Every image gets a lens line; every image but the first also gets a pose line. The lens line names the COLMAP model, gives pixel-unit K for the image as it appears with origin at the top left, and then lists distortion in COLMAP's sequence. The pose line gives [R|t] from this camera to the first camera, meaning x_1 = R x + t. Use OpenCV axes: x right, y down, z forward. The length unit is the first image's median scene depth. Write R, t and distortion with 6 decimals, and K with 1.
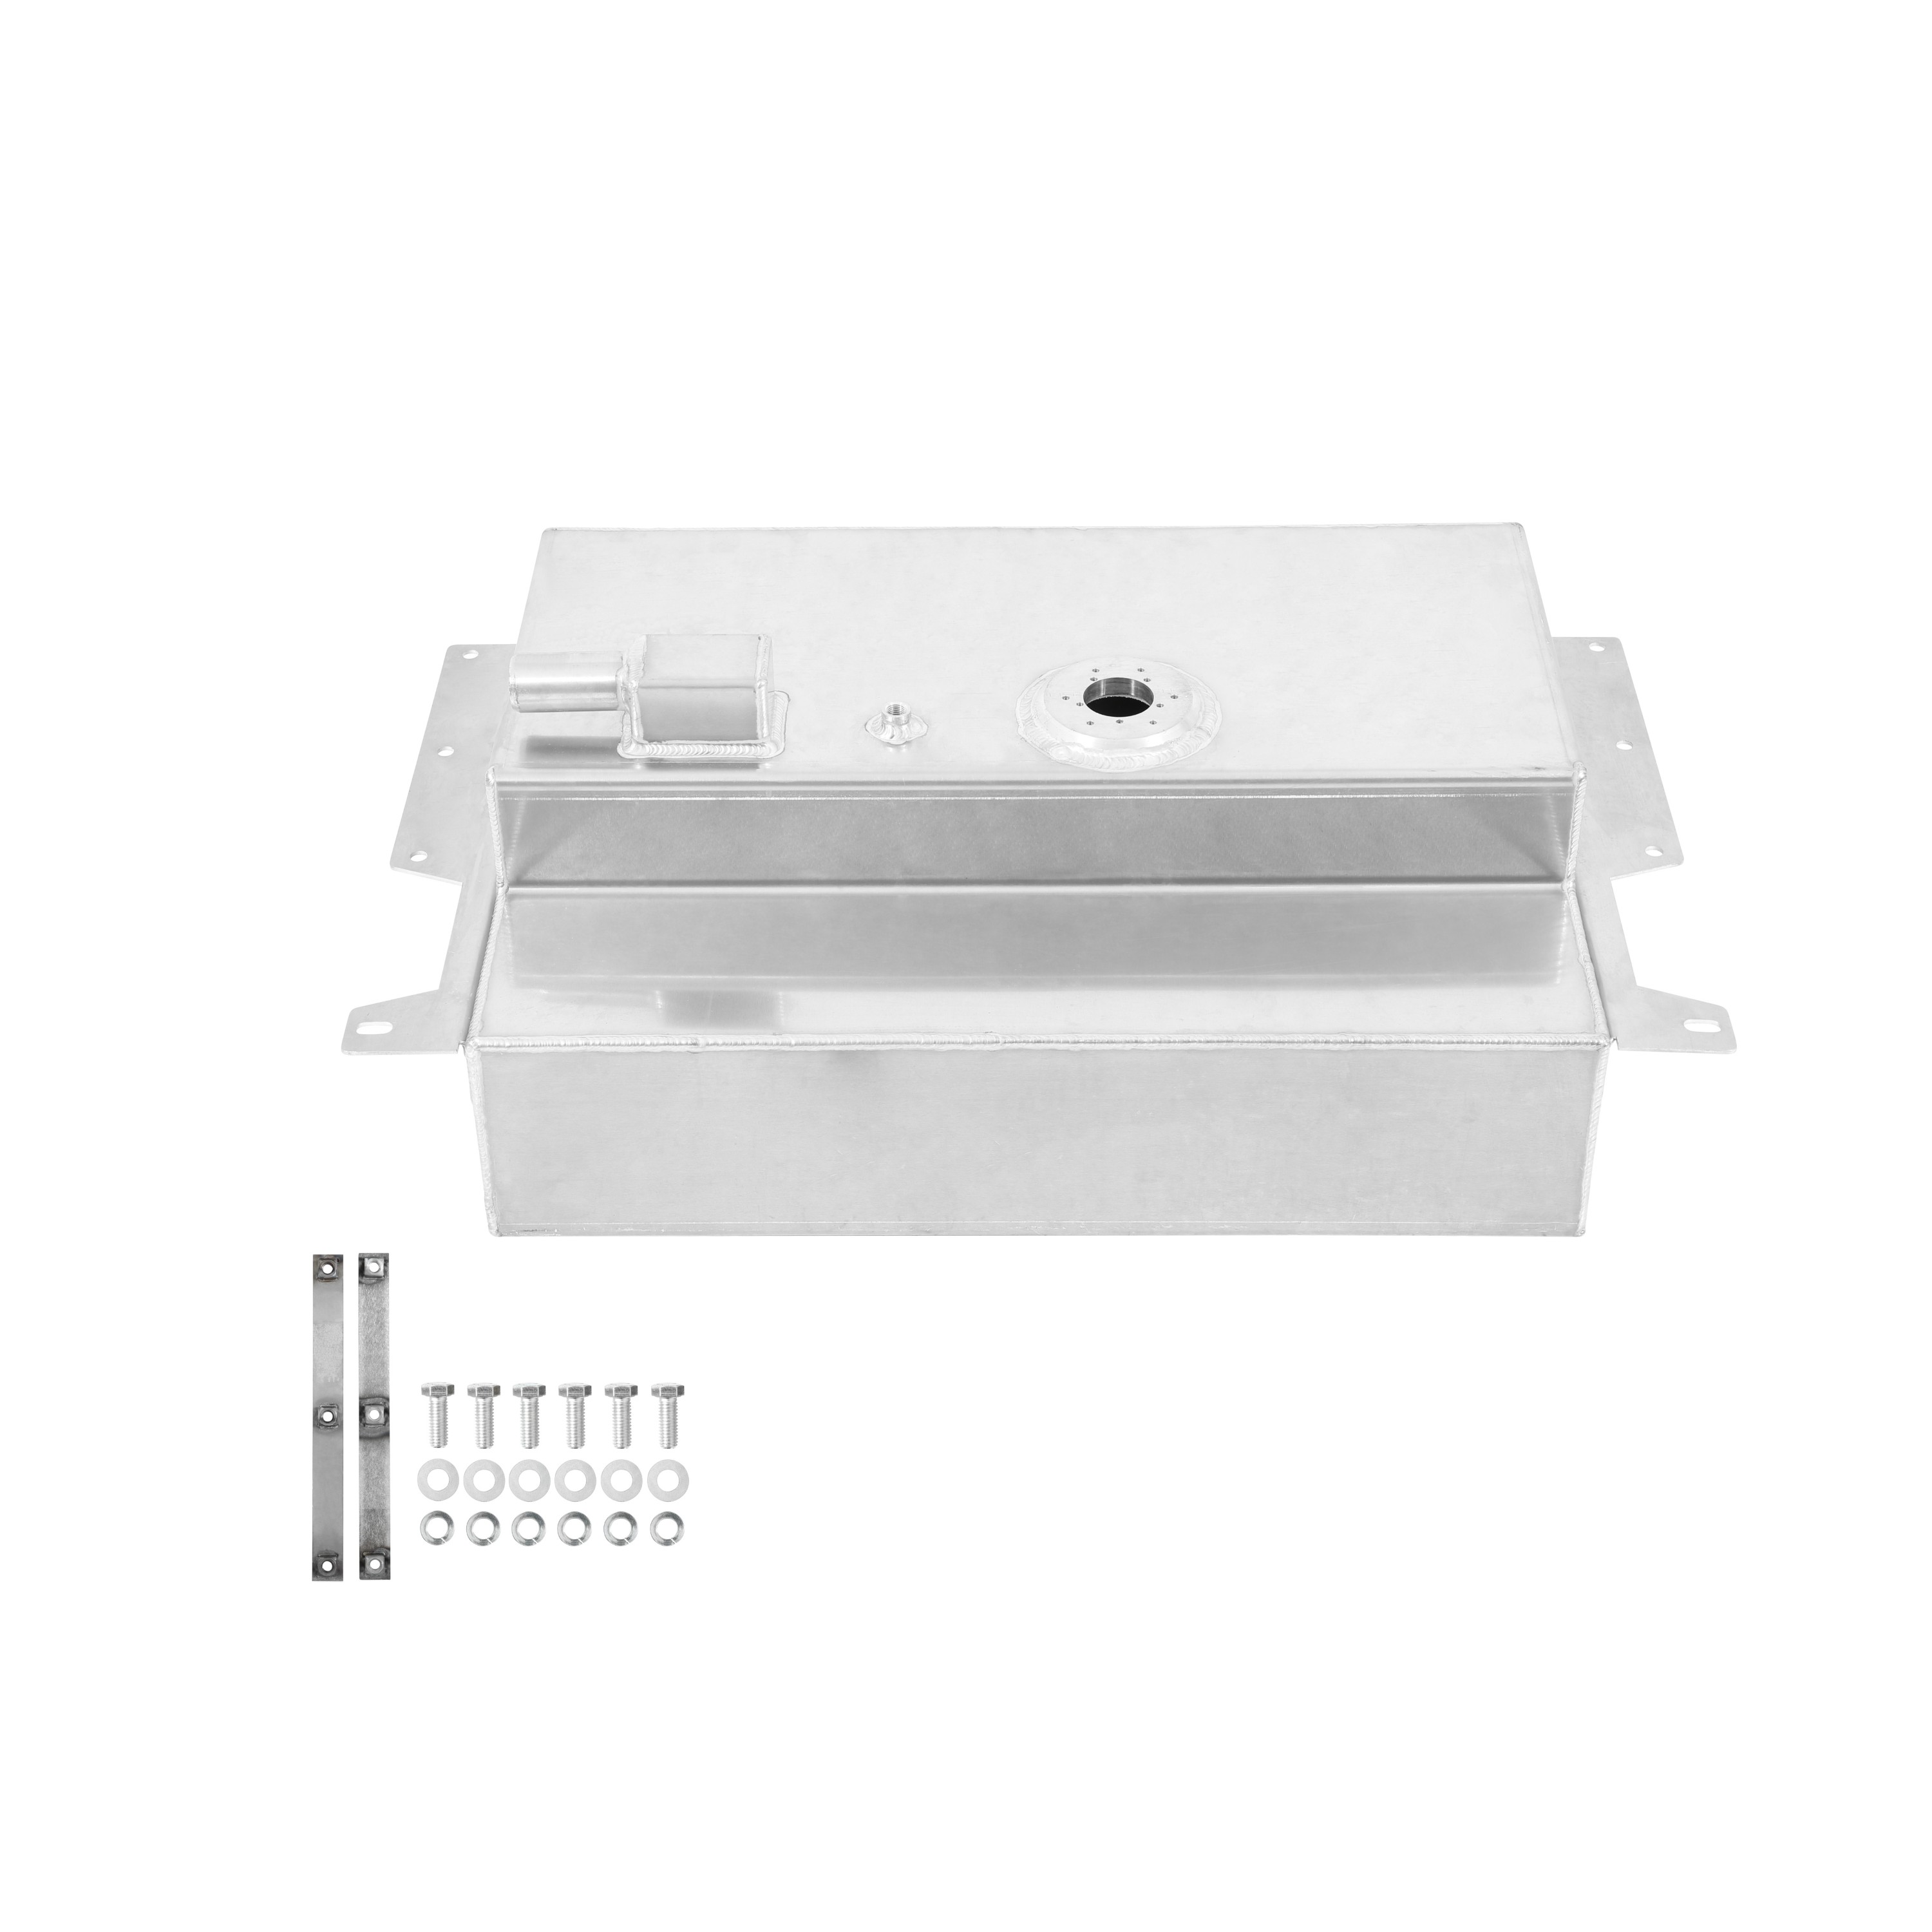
lens RADIAL K [[3028.1, 0, 966.0], [0, 3028.1, 966.0], [0, 0, 1]] dist [0.111962, 0.005534]
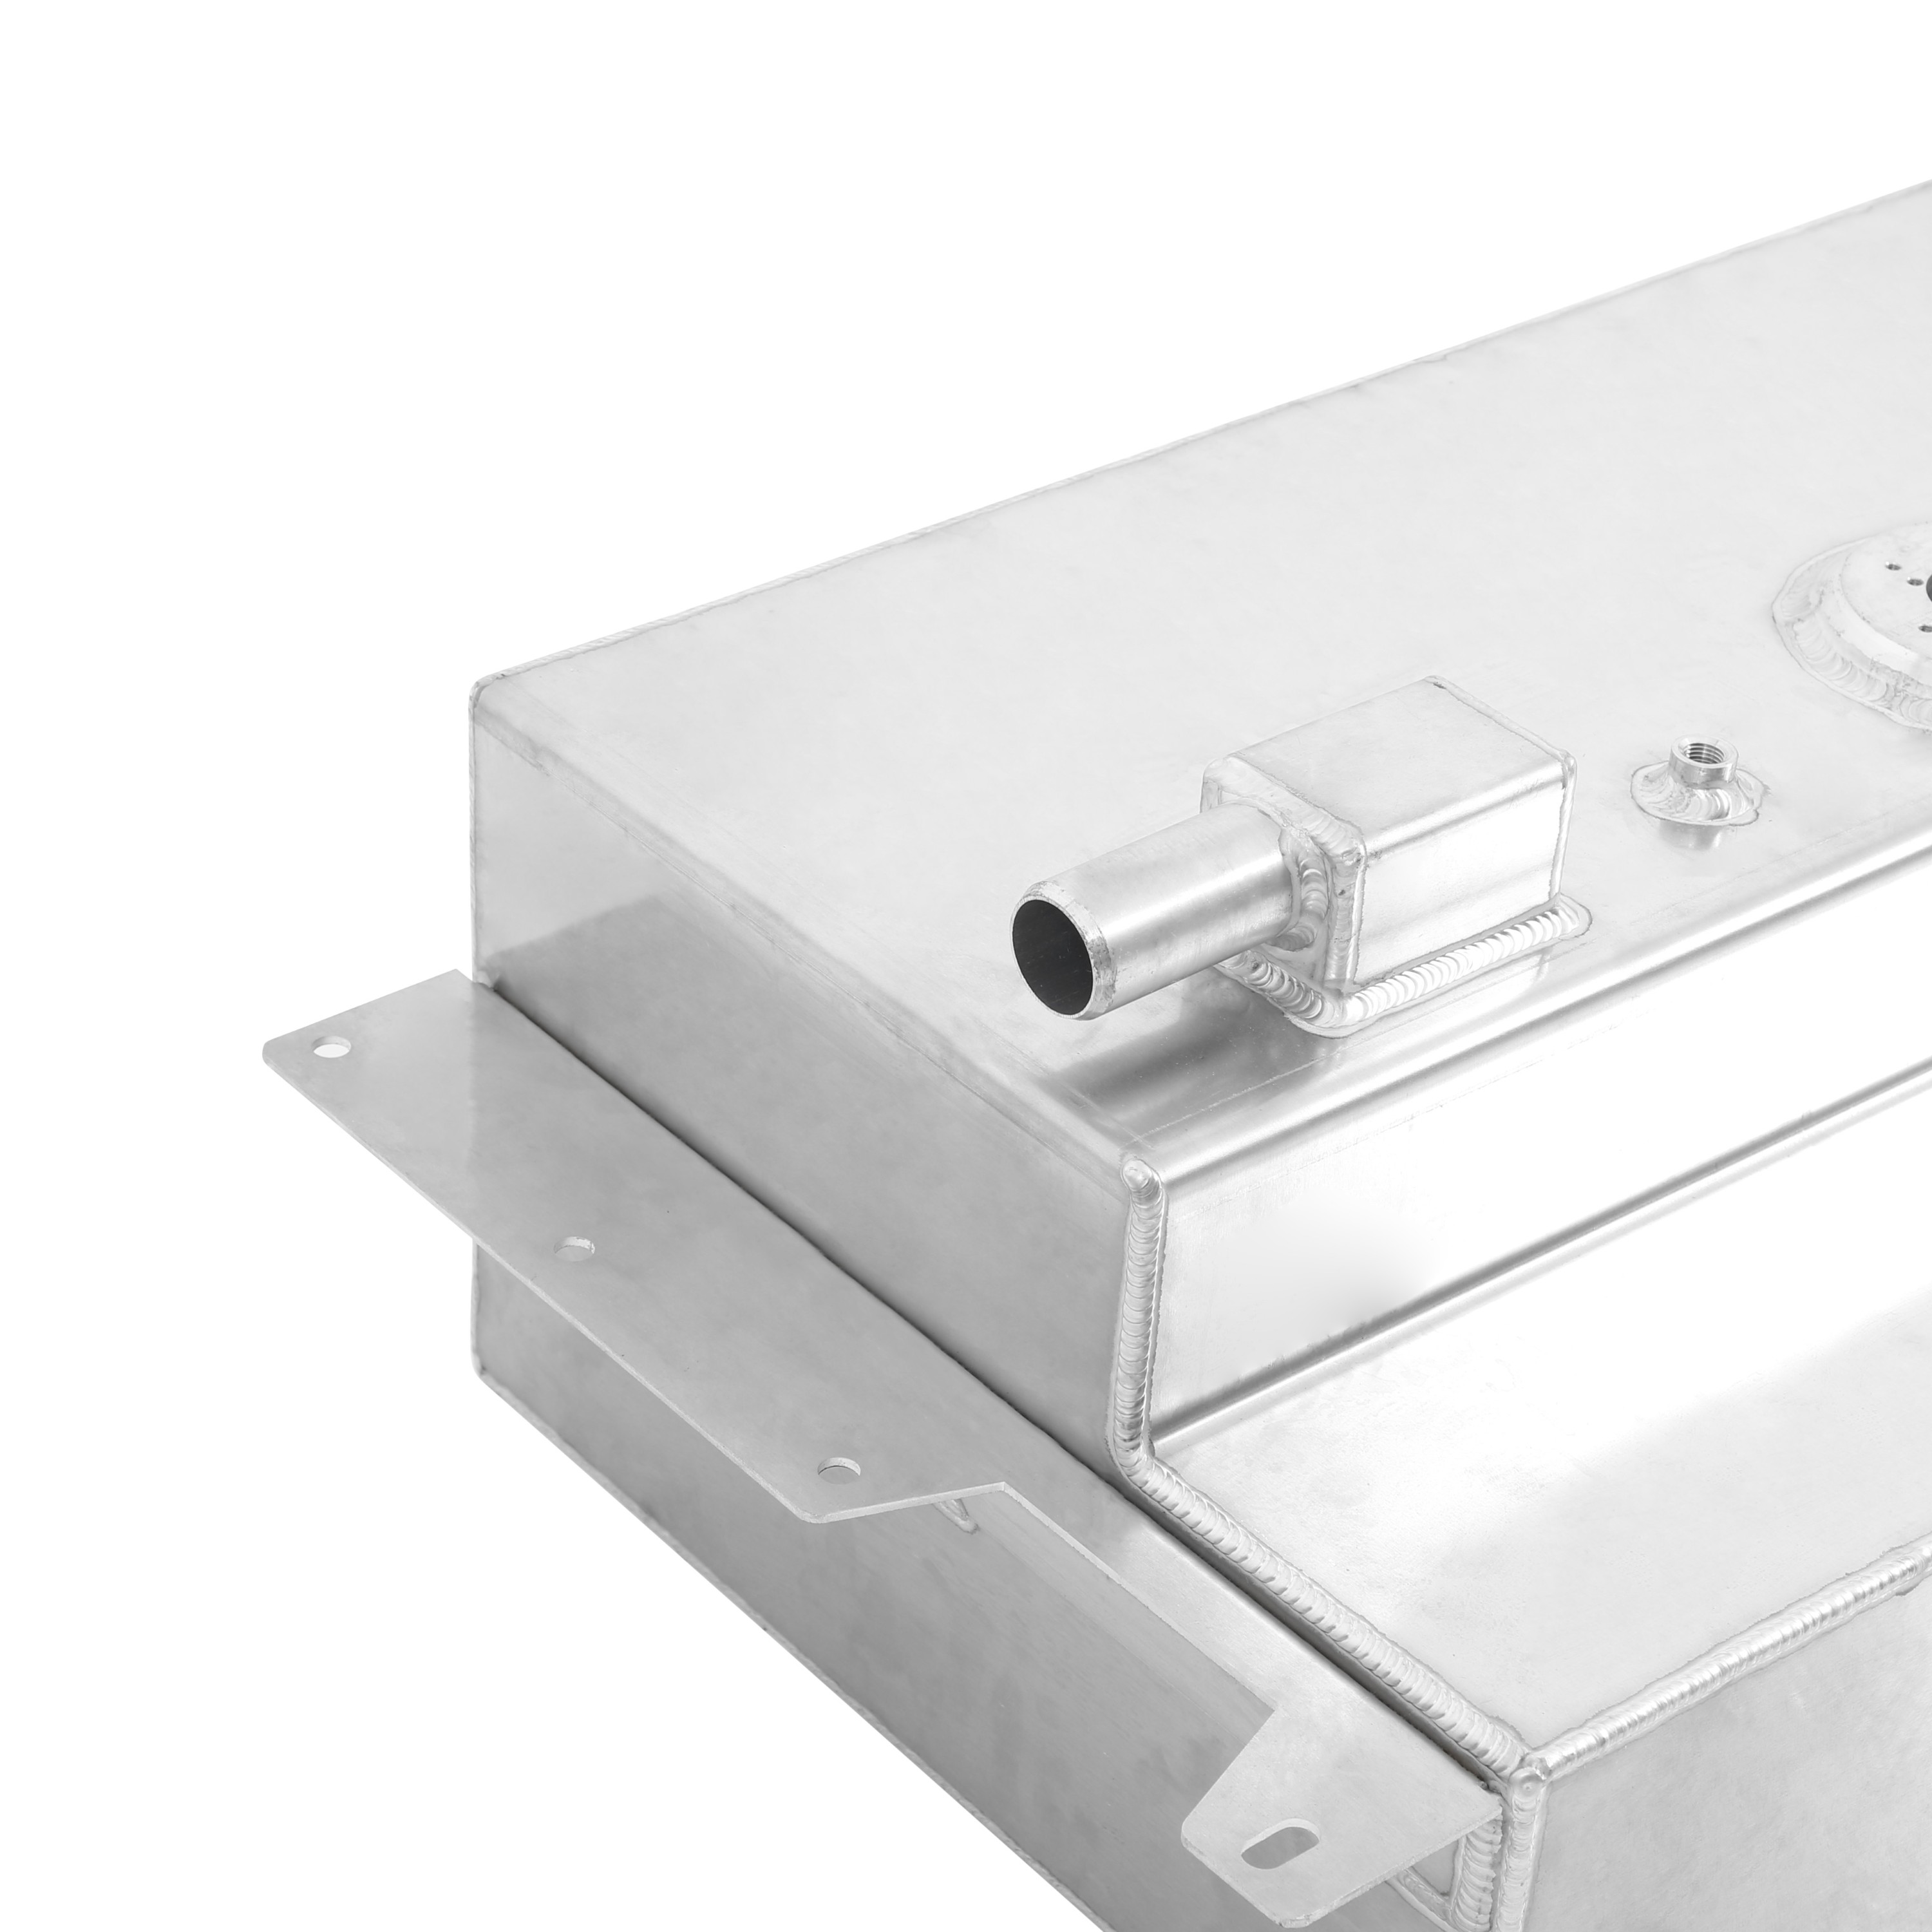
lens RADIAL K [[5263.3, 0, 966.0], [0, 5263.3, 966.0], [0, 0, 1]] dist [0.199170, -0.561787]
pose [[0.765533, -0.308402, 0.564665, -0.509298], [0.352149, 0.935346, 0.033437, -0.109067], [-0.538470, 0.173249, 0.824642, 0.381350]]
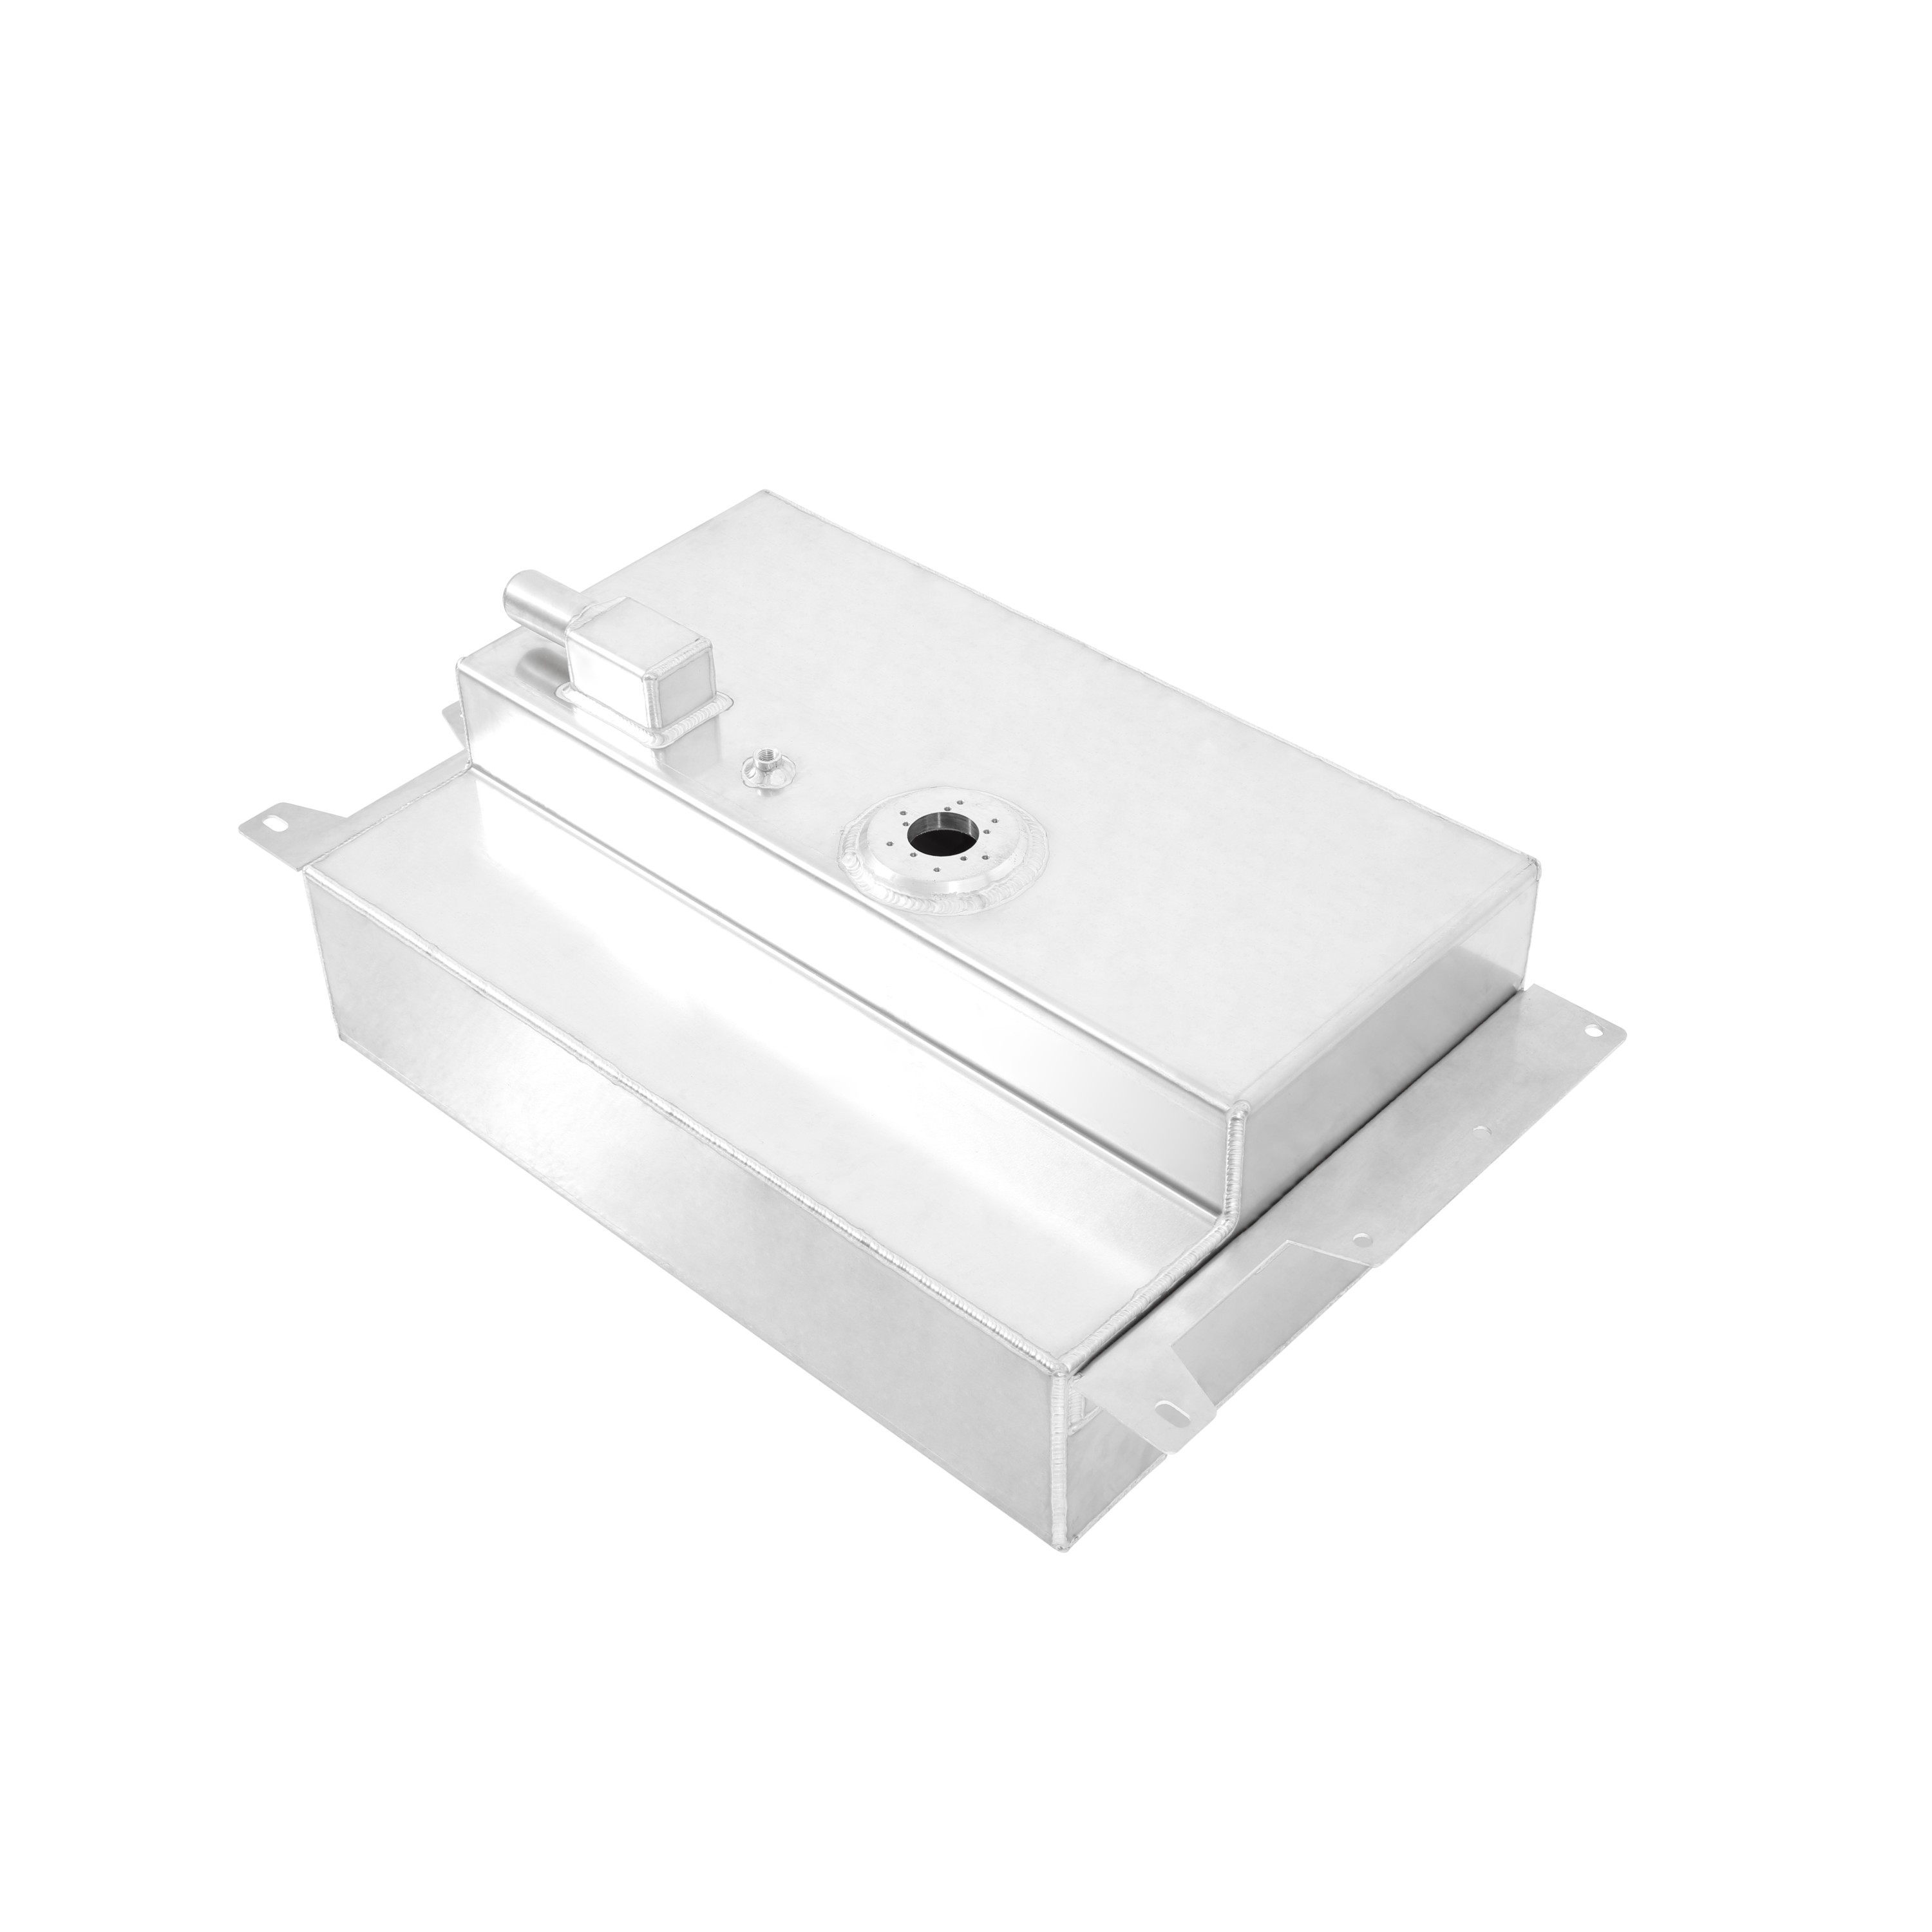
lens RADIAL K [[2891.1, 0, 853.9], [0, 2891.1, 965.2], [0, 0, 1]] dist [0.014462, 0.001287]
pose [[0.730565, 0.432159, -0.528690, 0.495262], [-0.405718, 0.897481, 0.172977, -0.183319], [0.549243, 0.088128, 0.831003, 0.193917]]
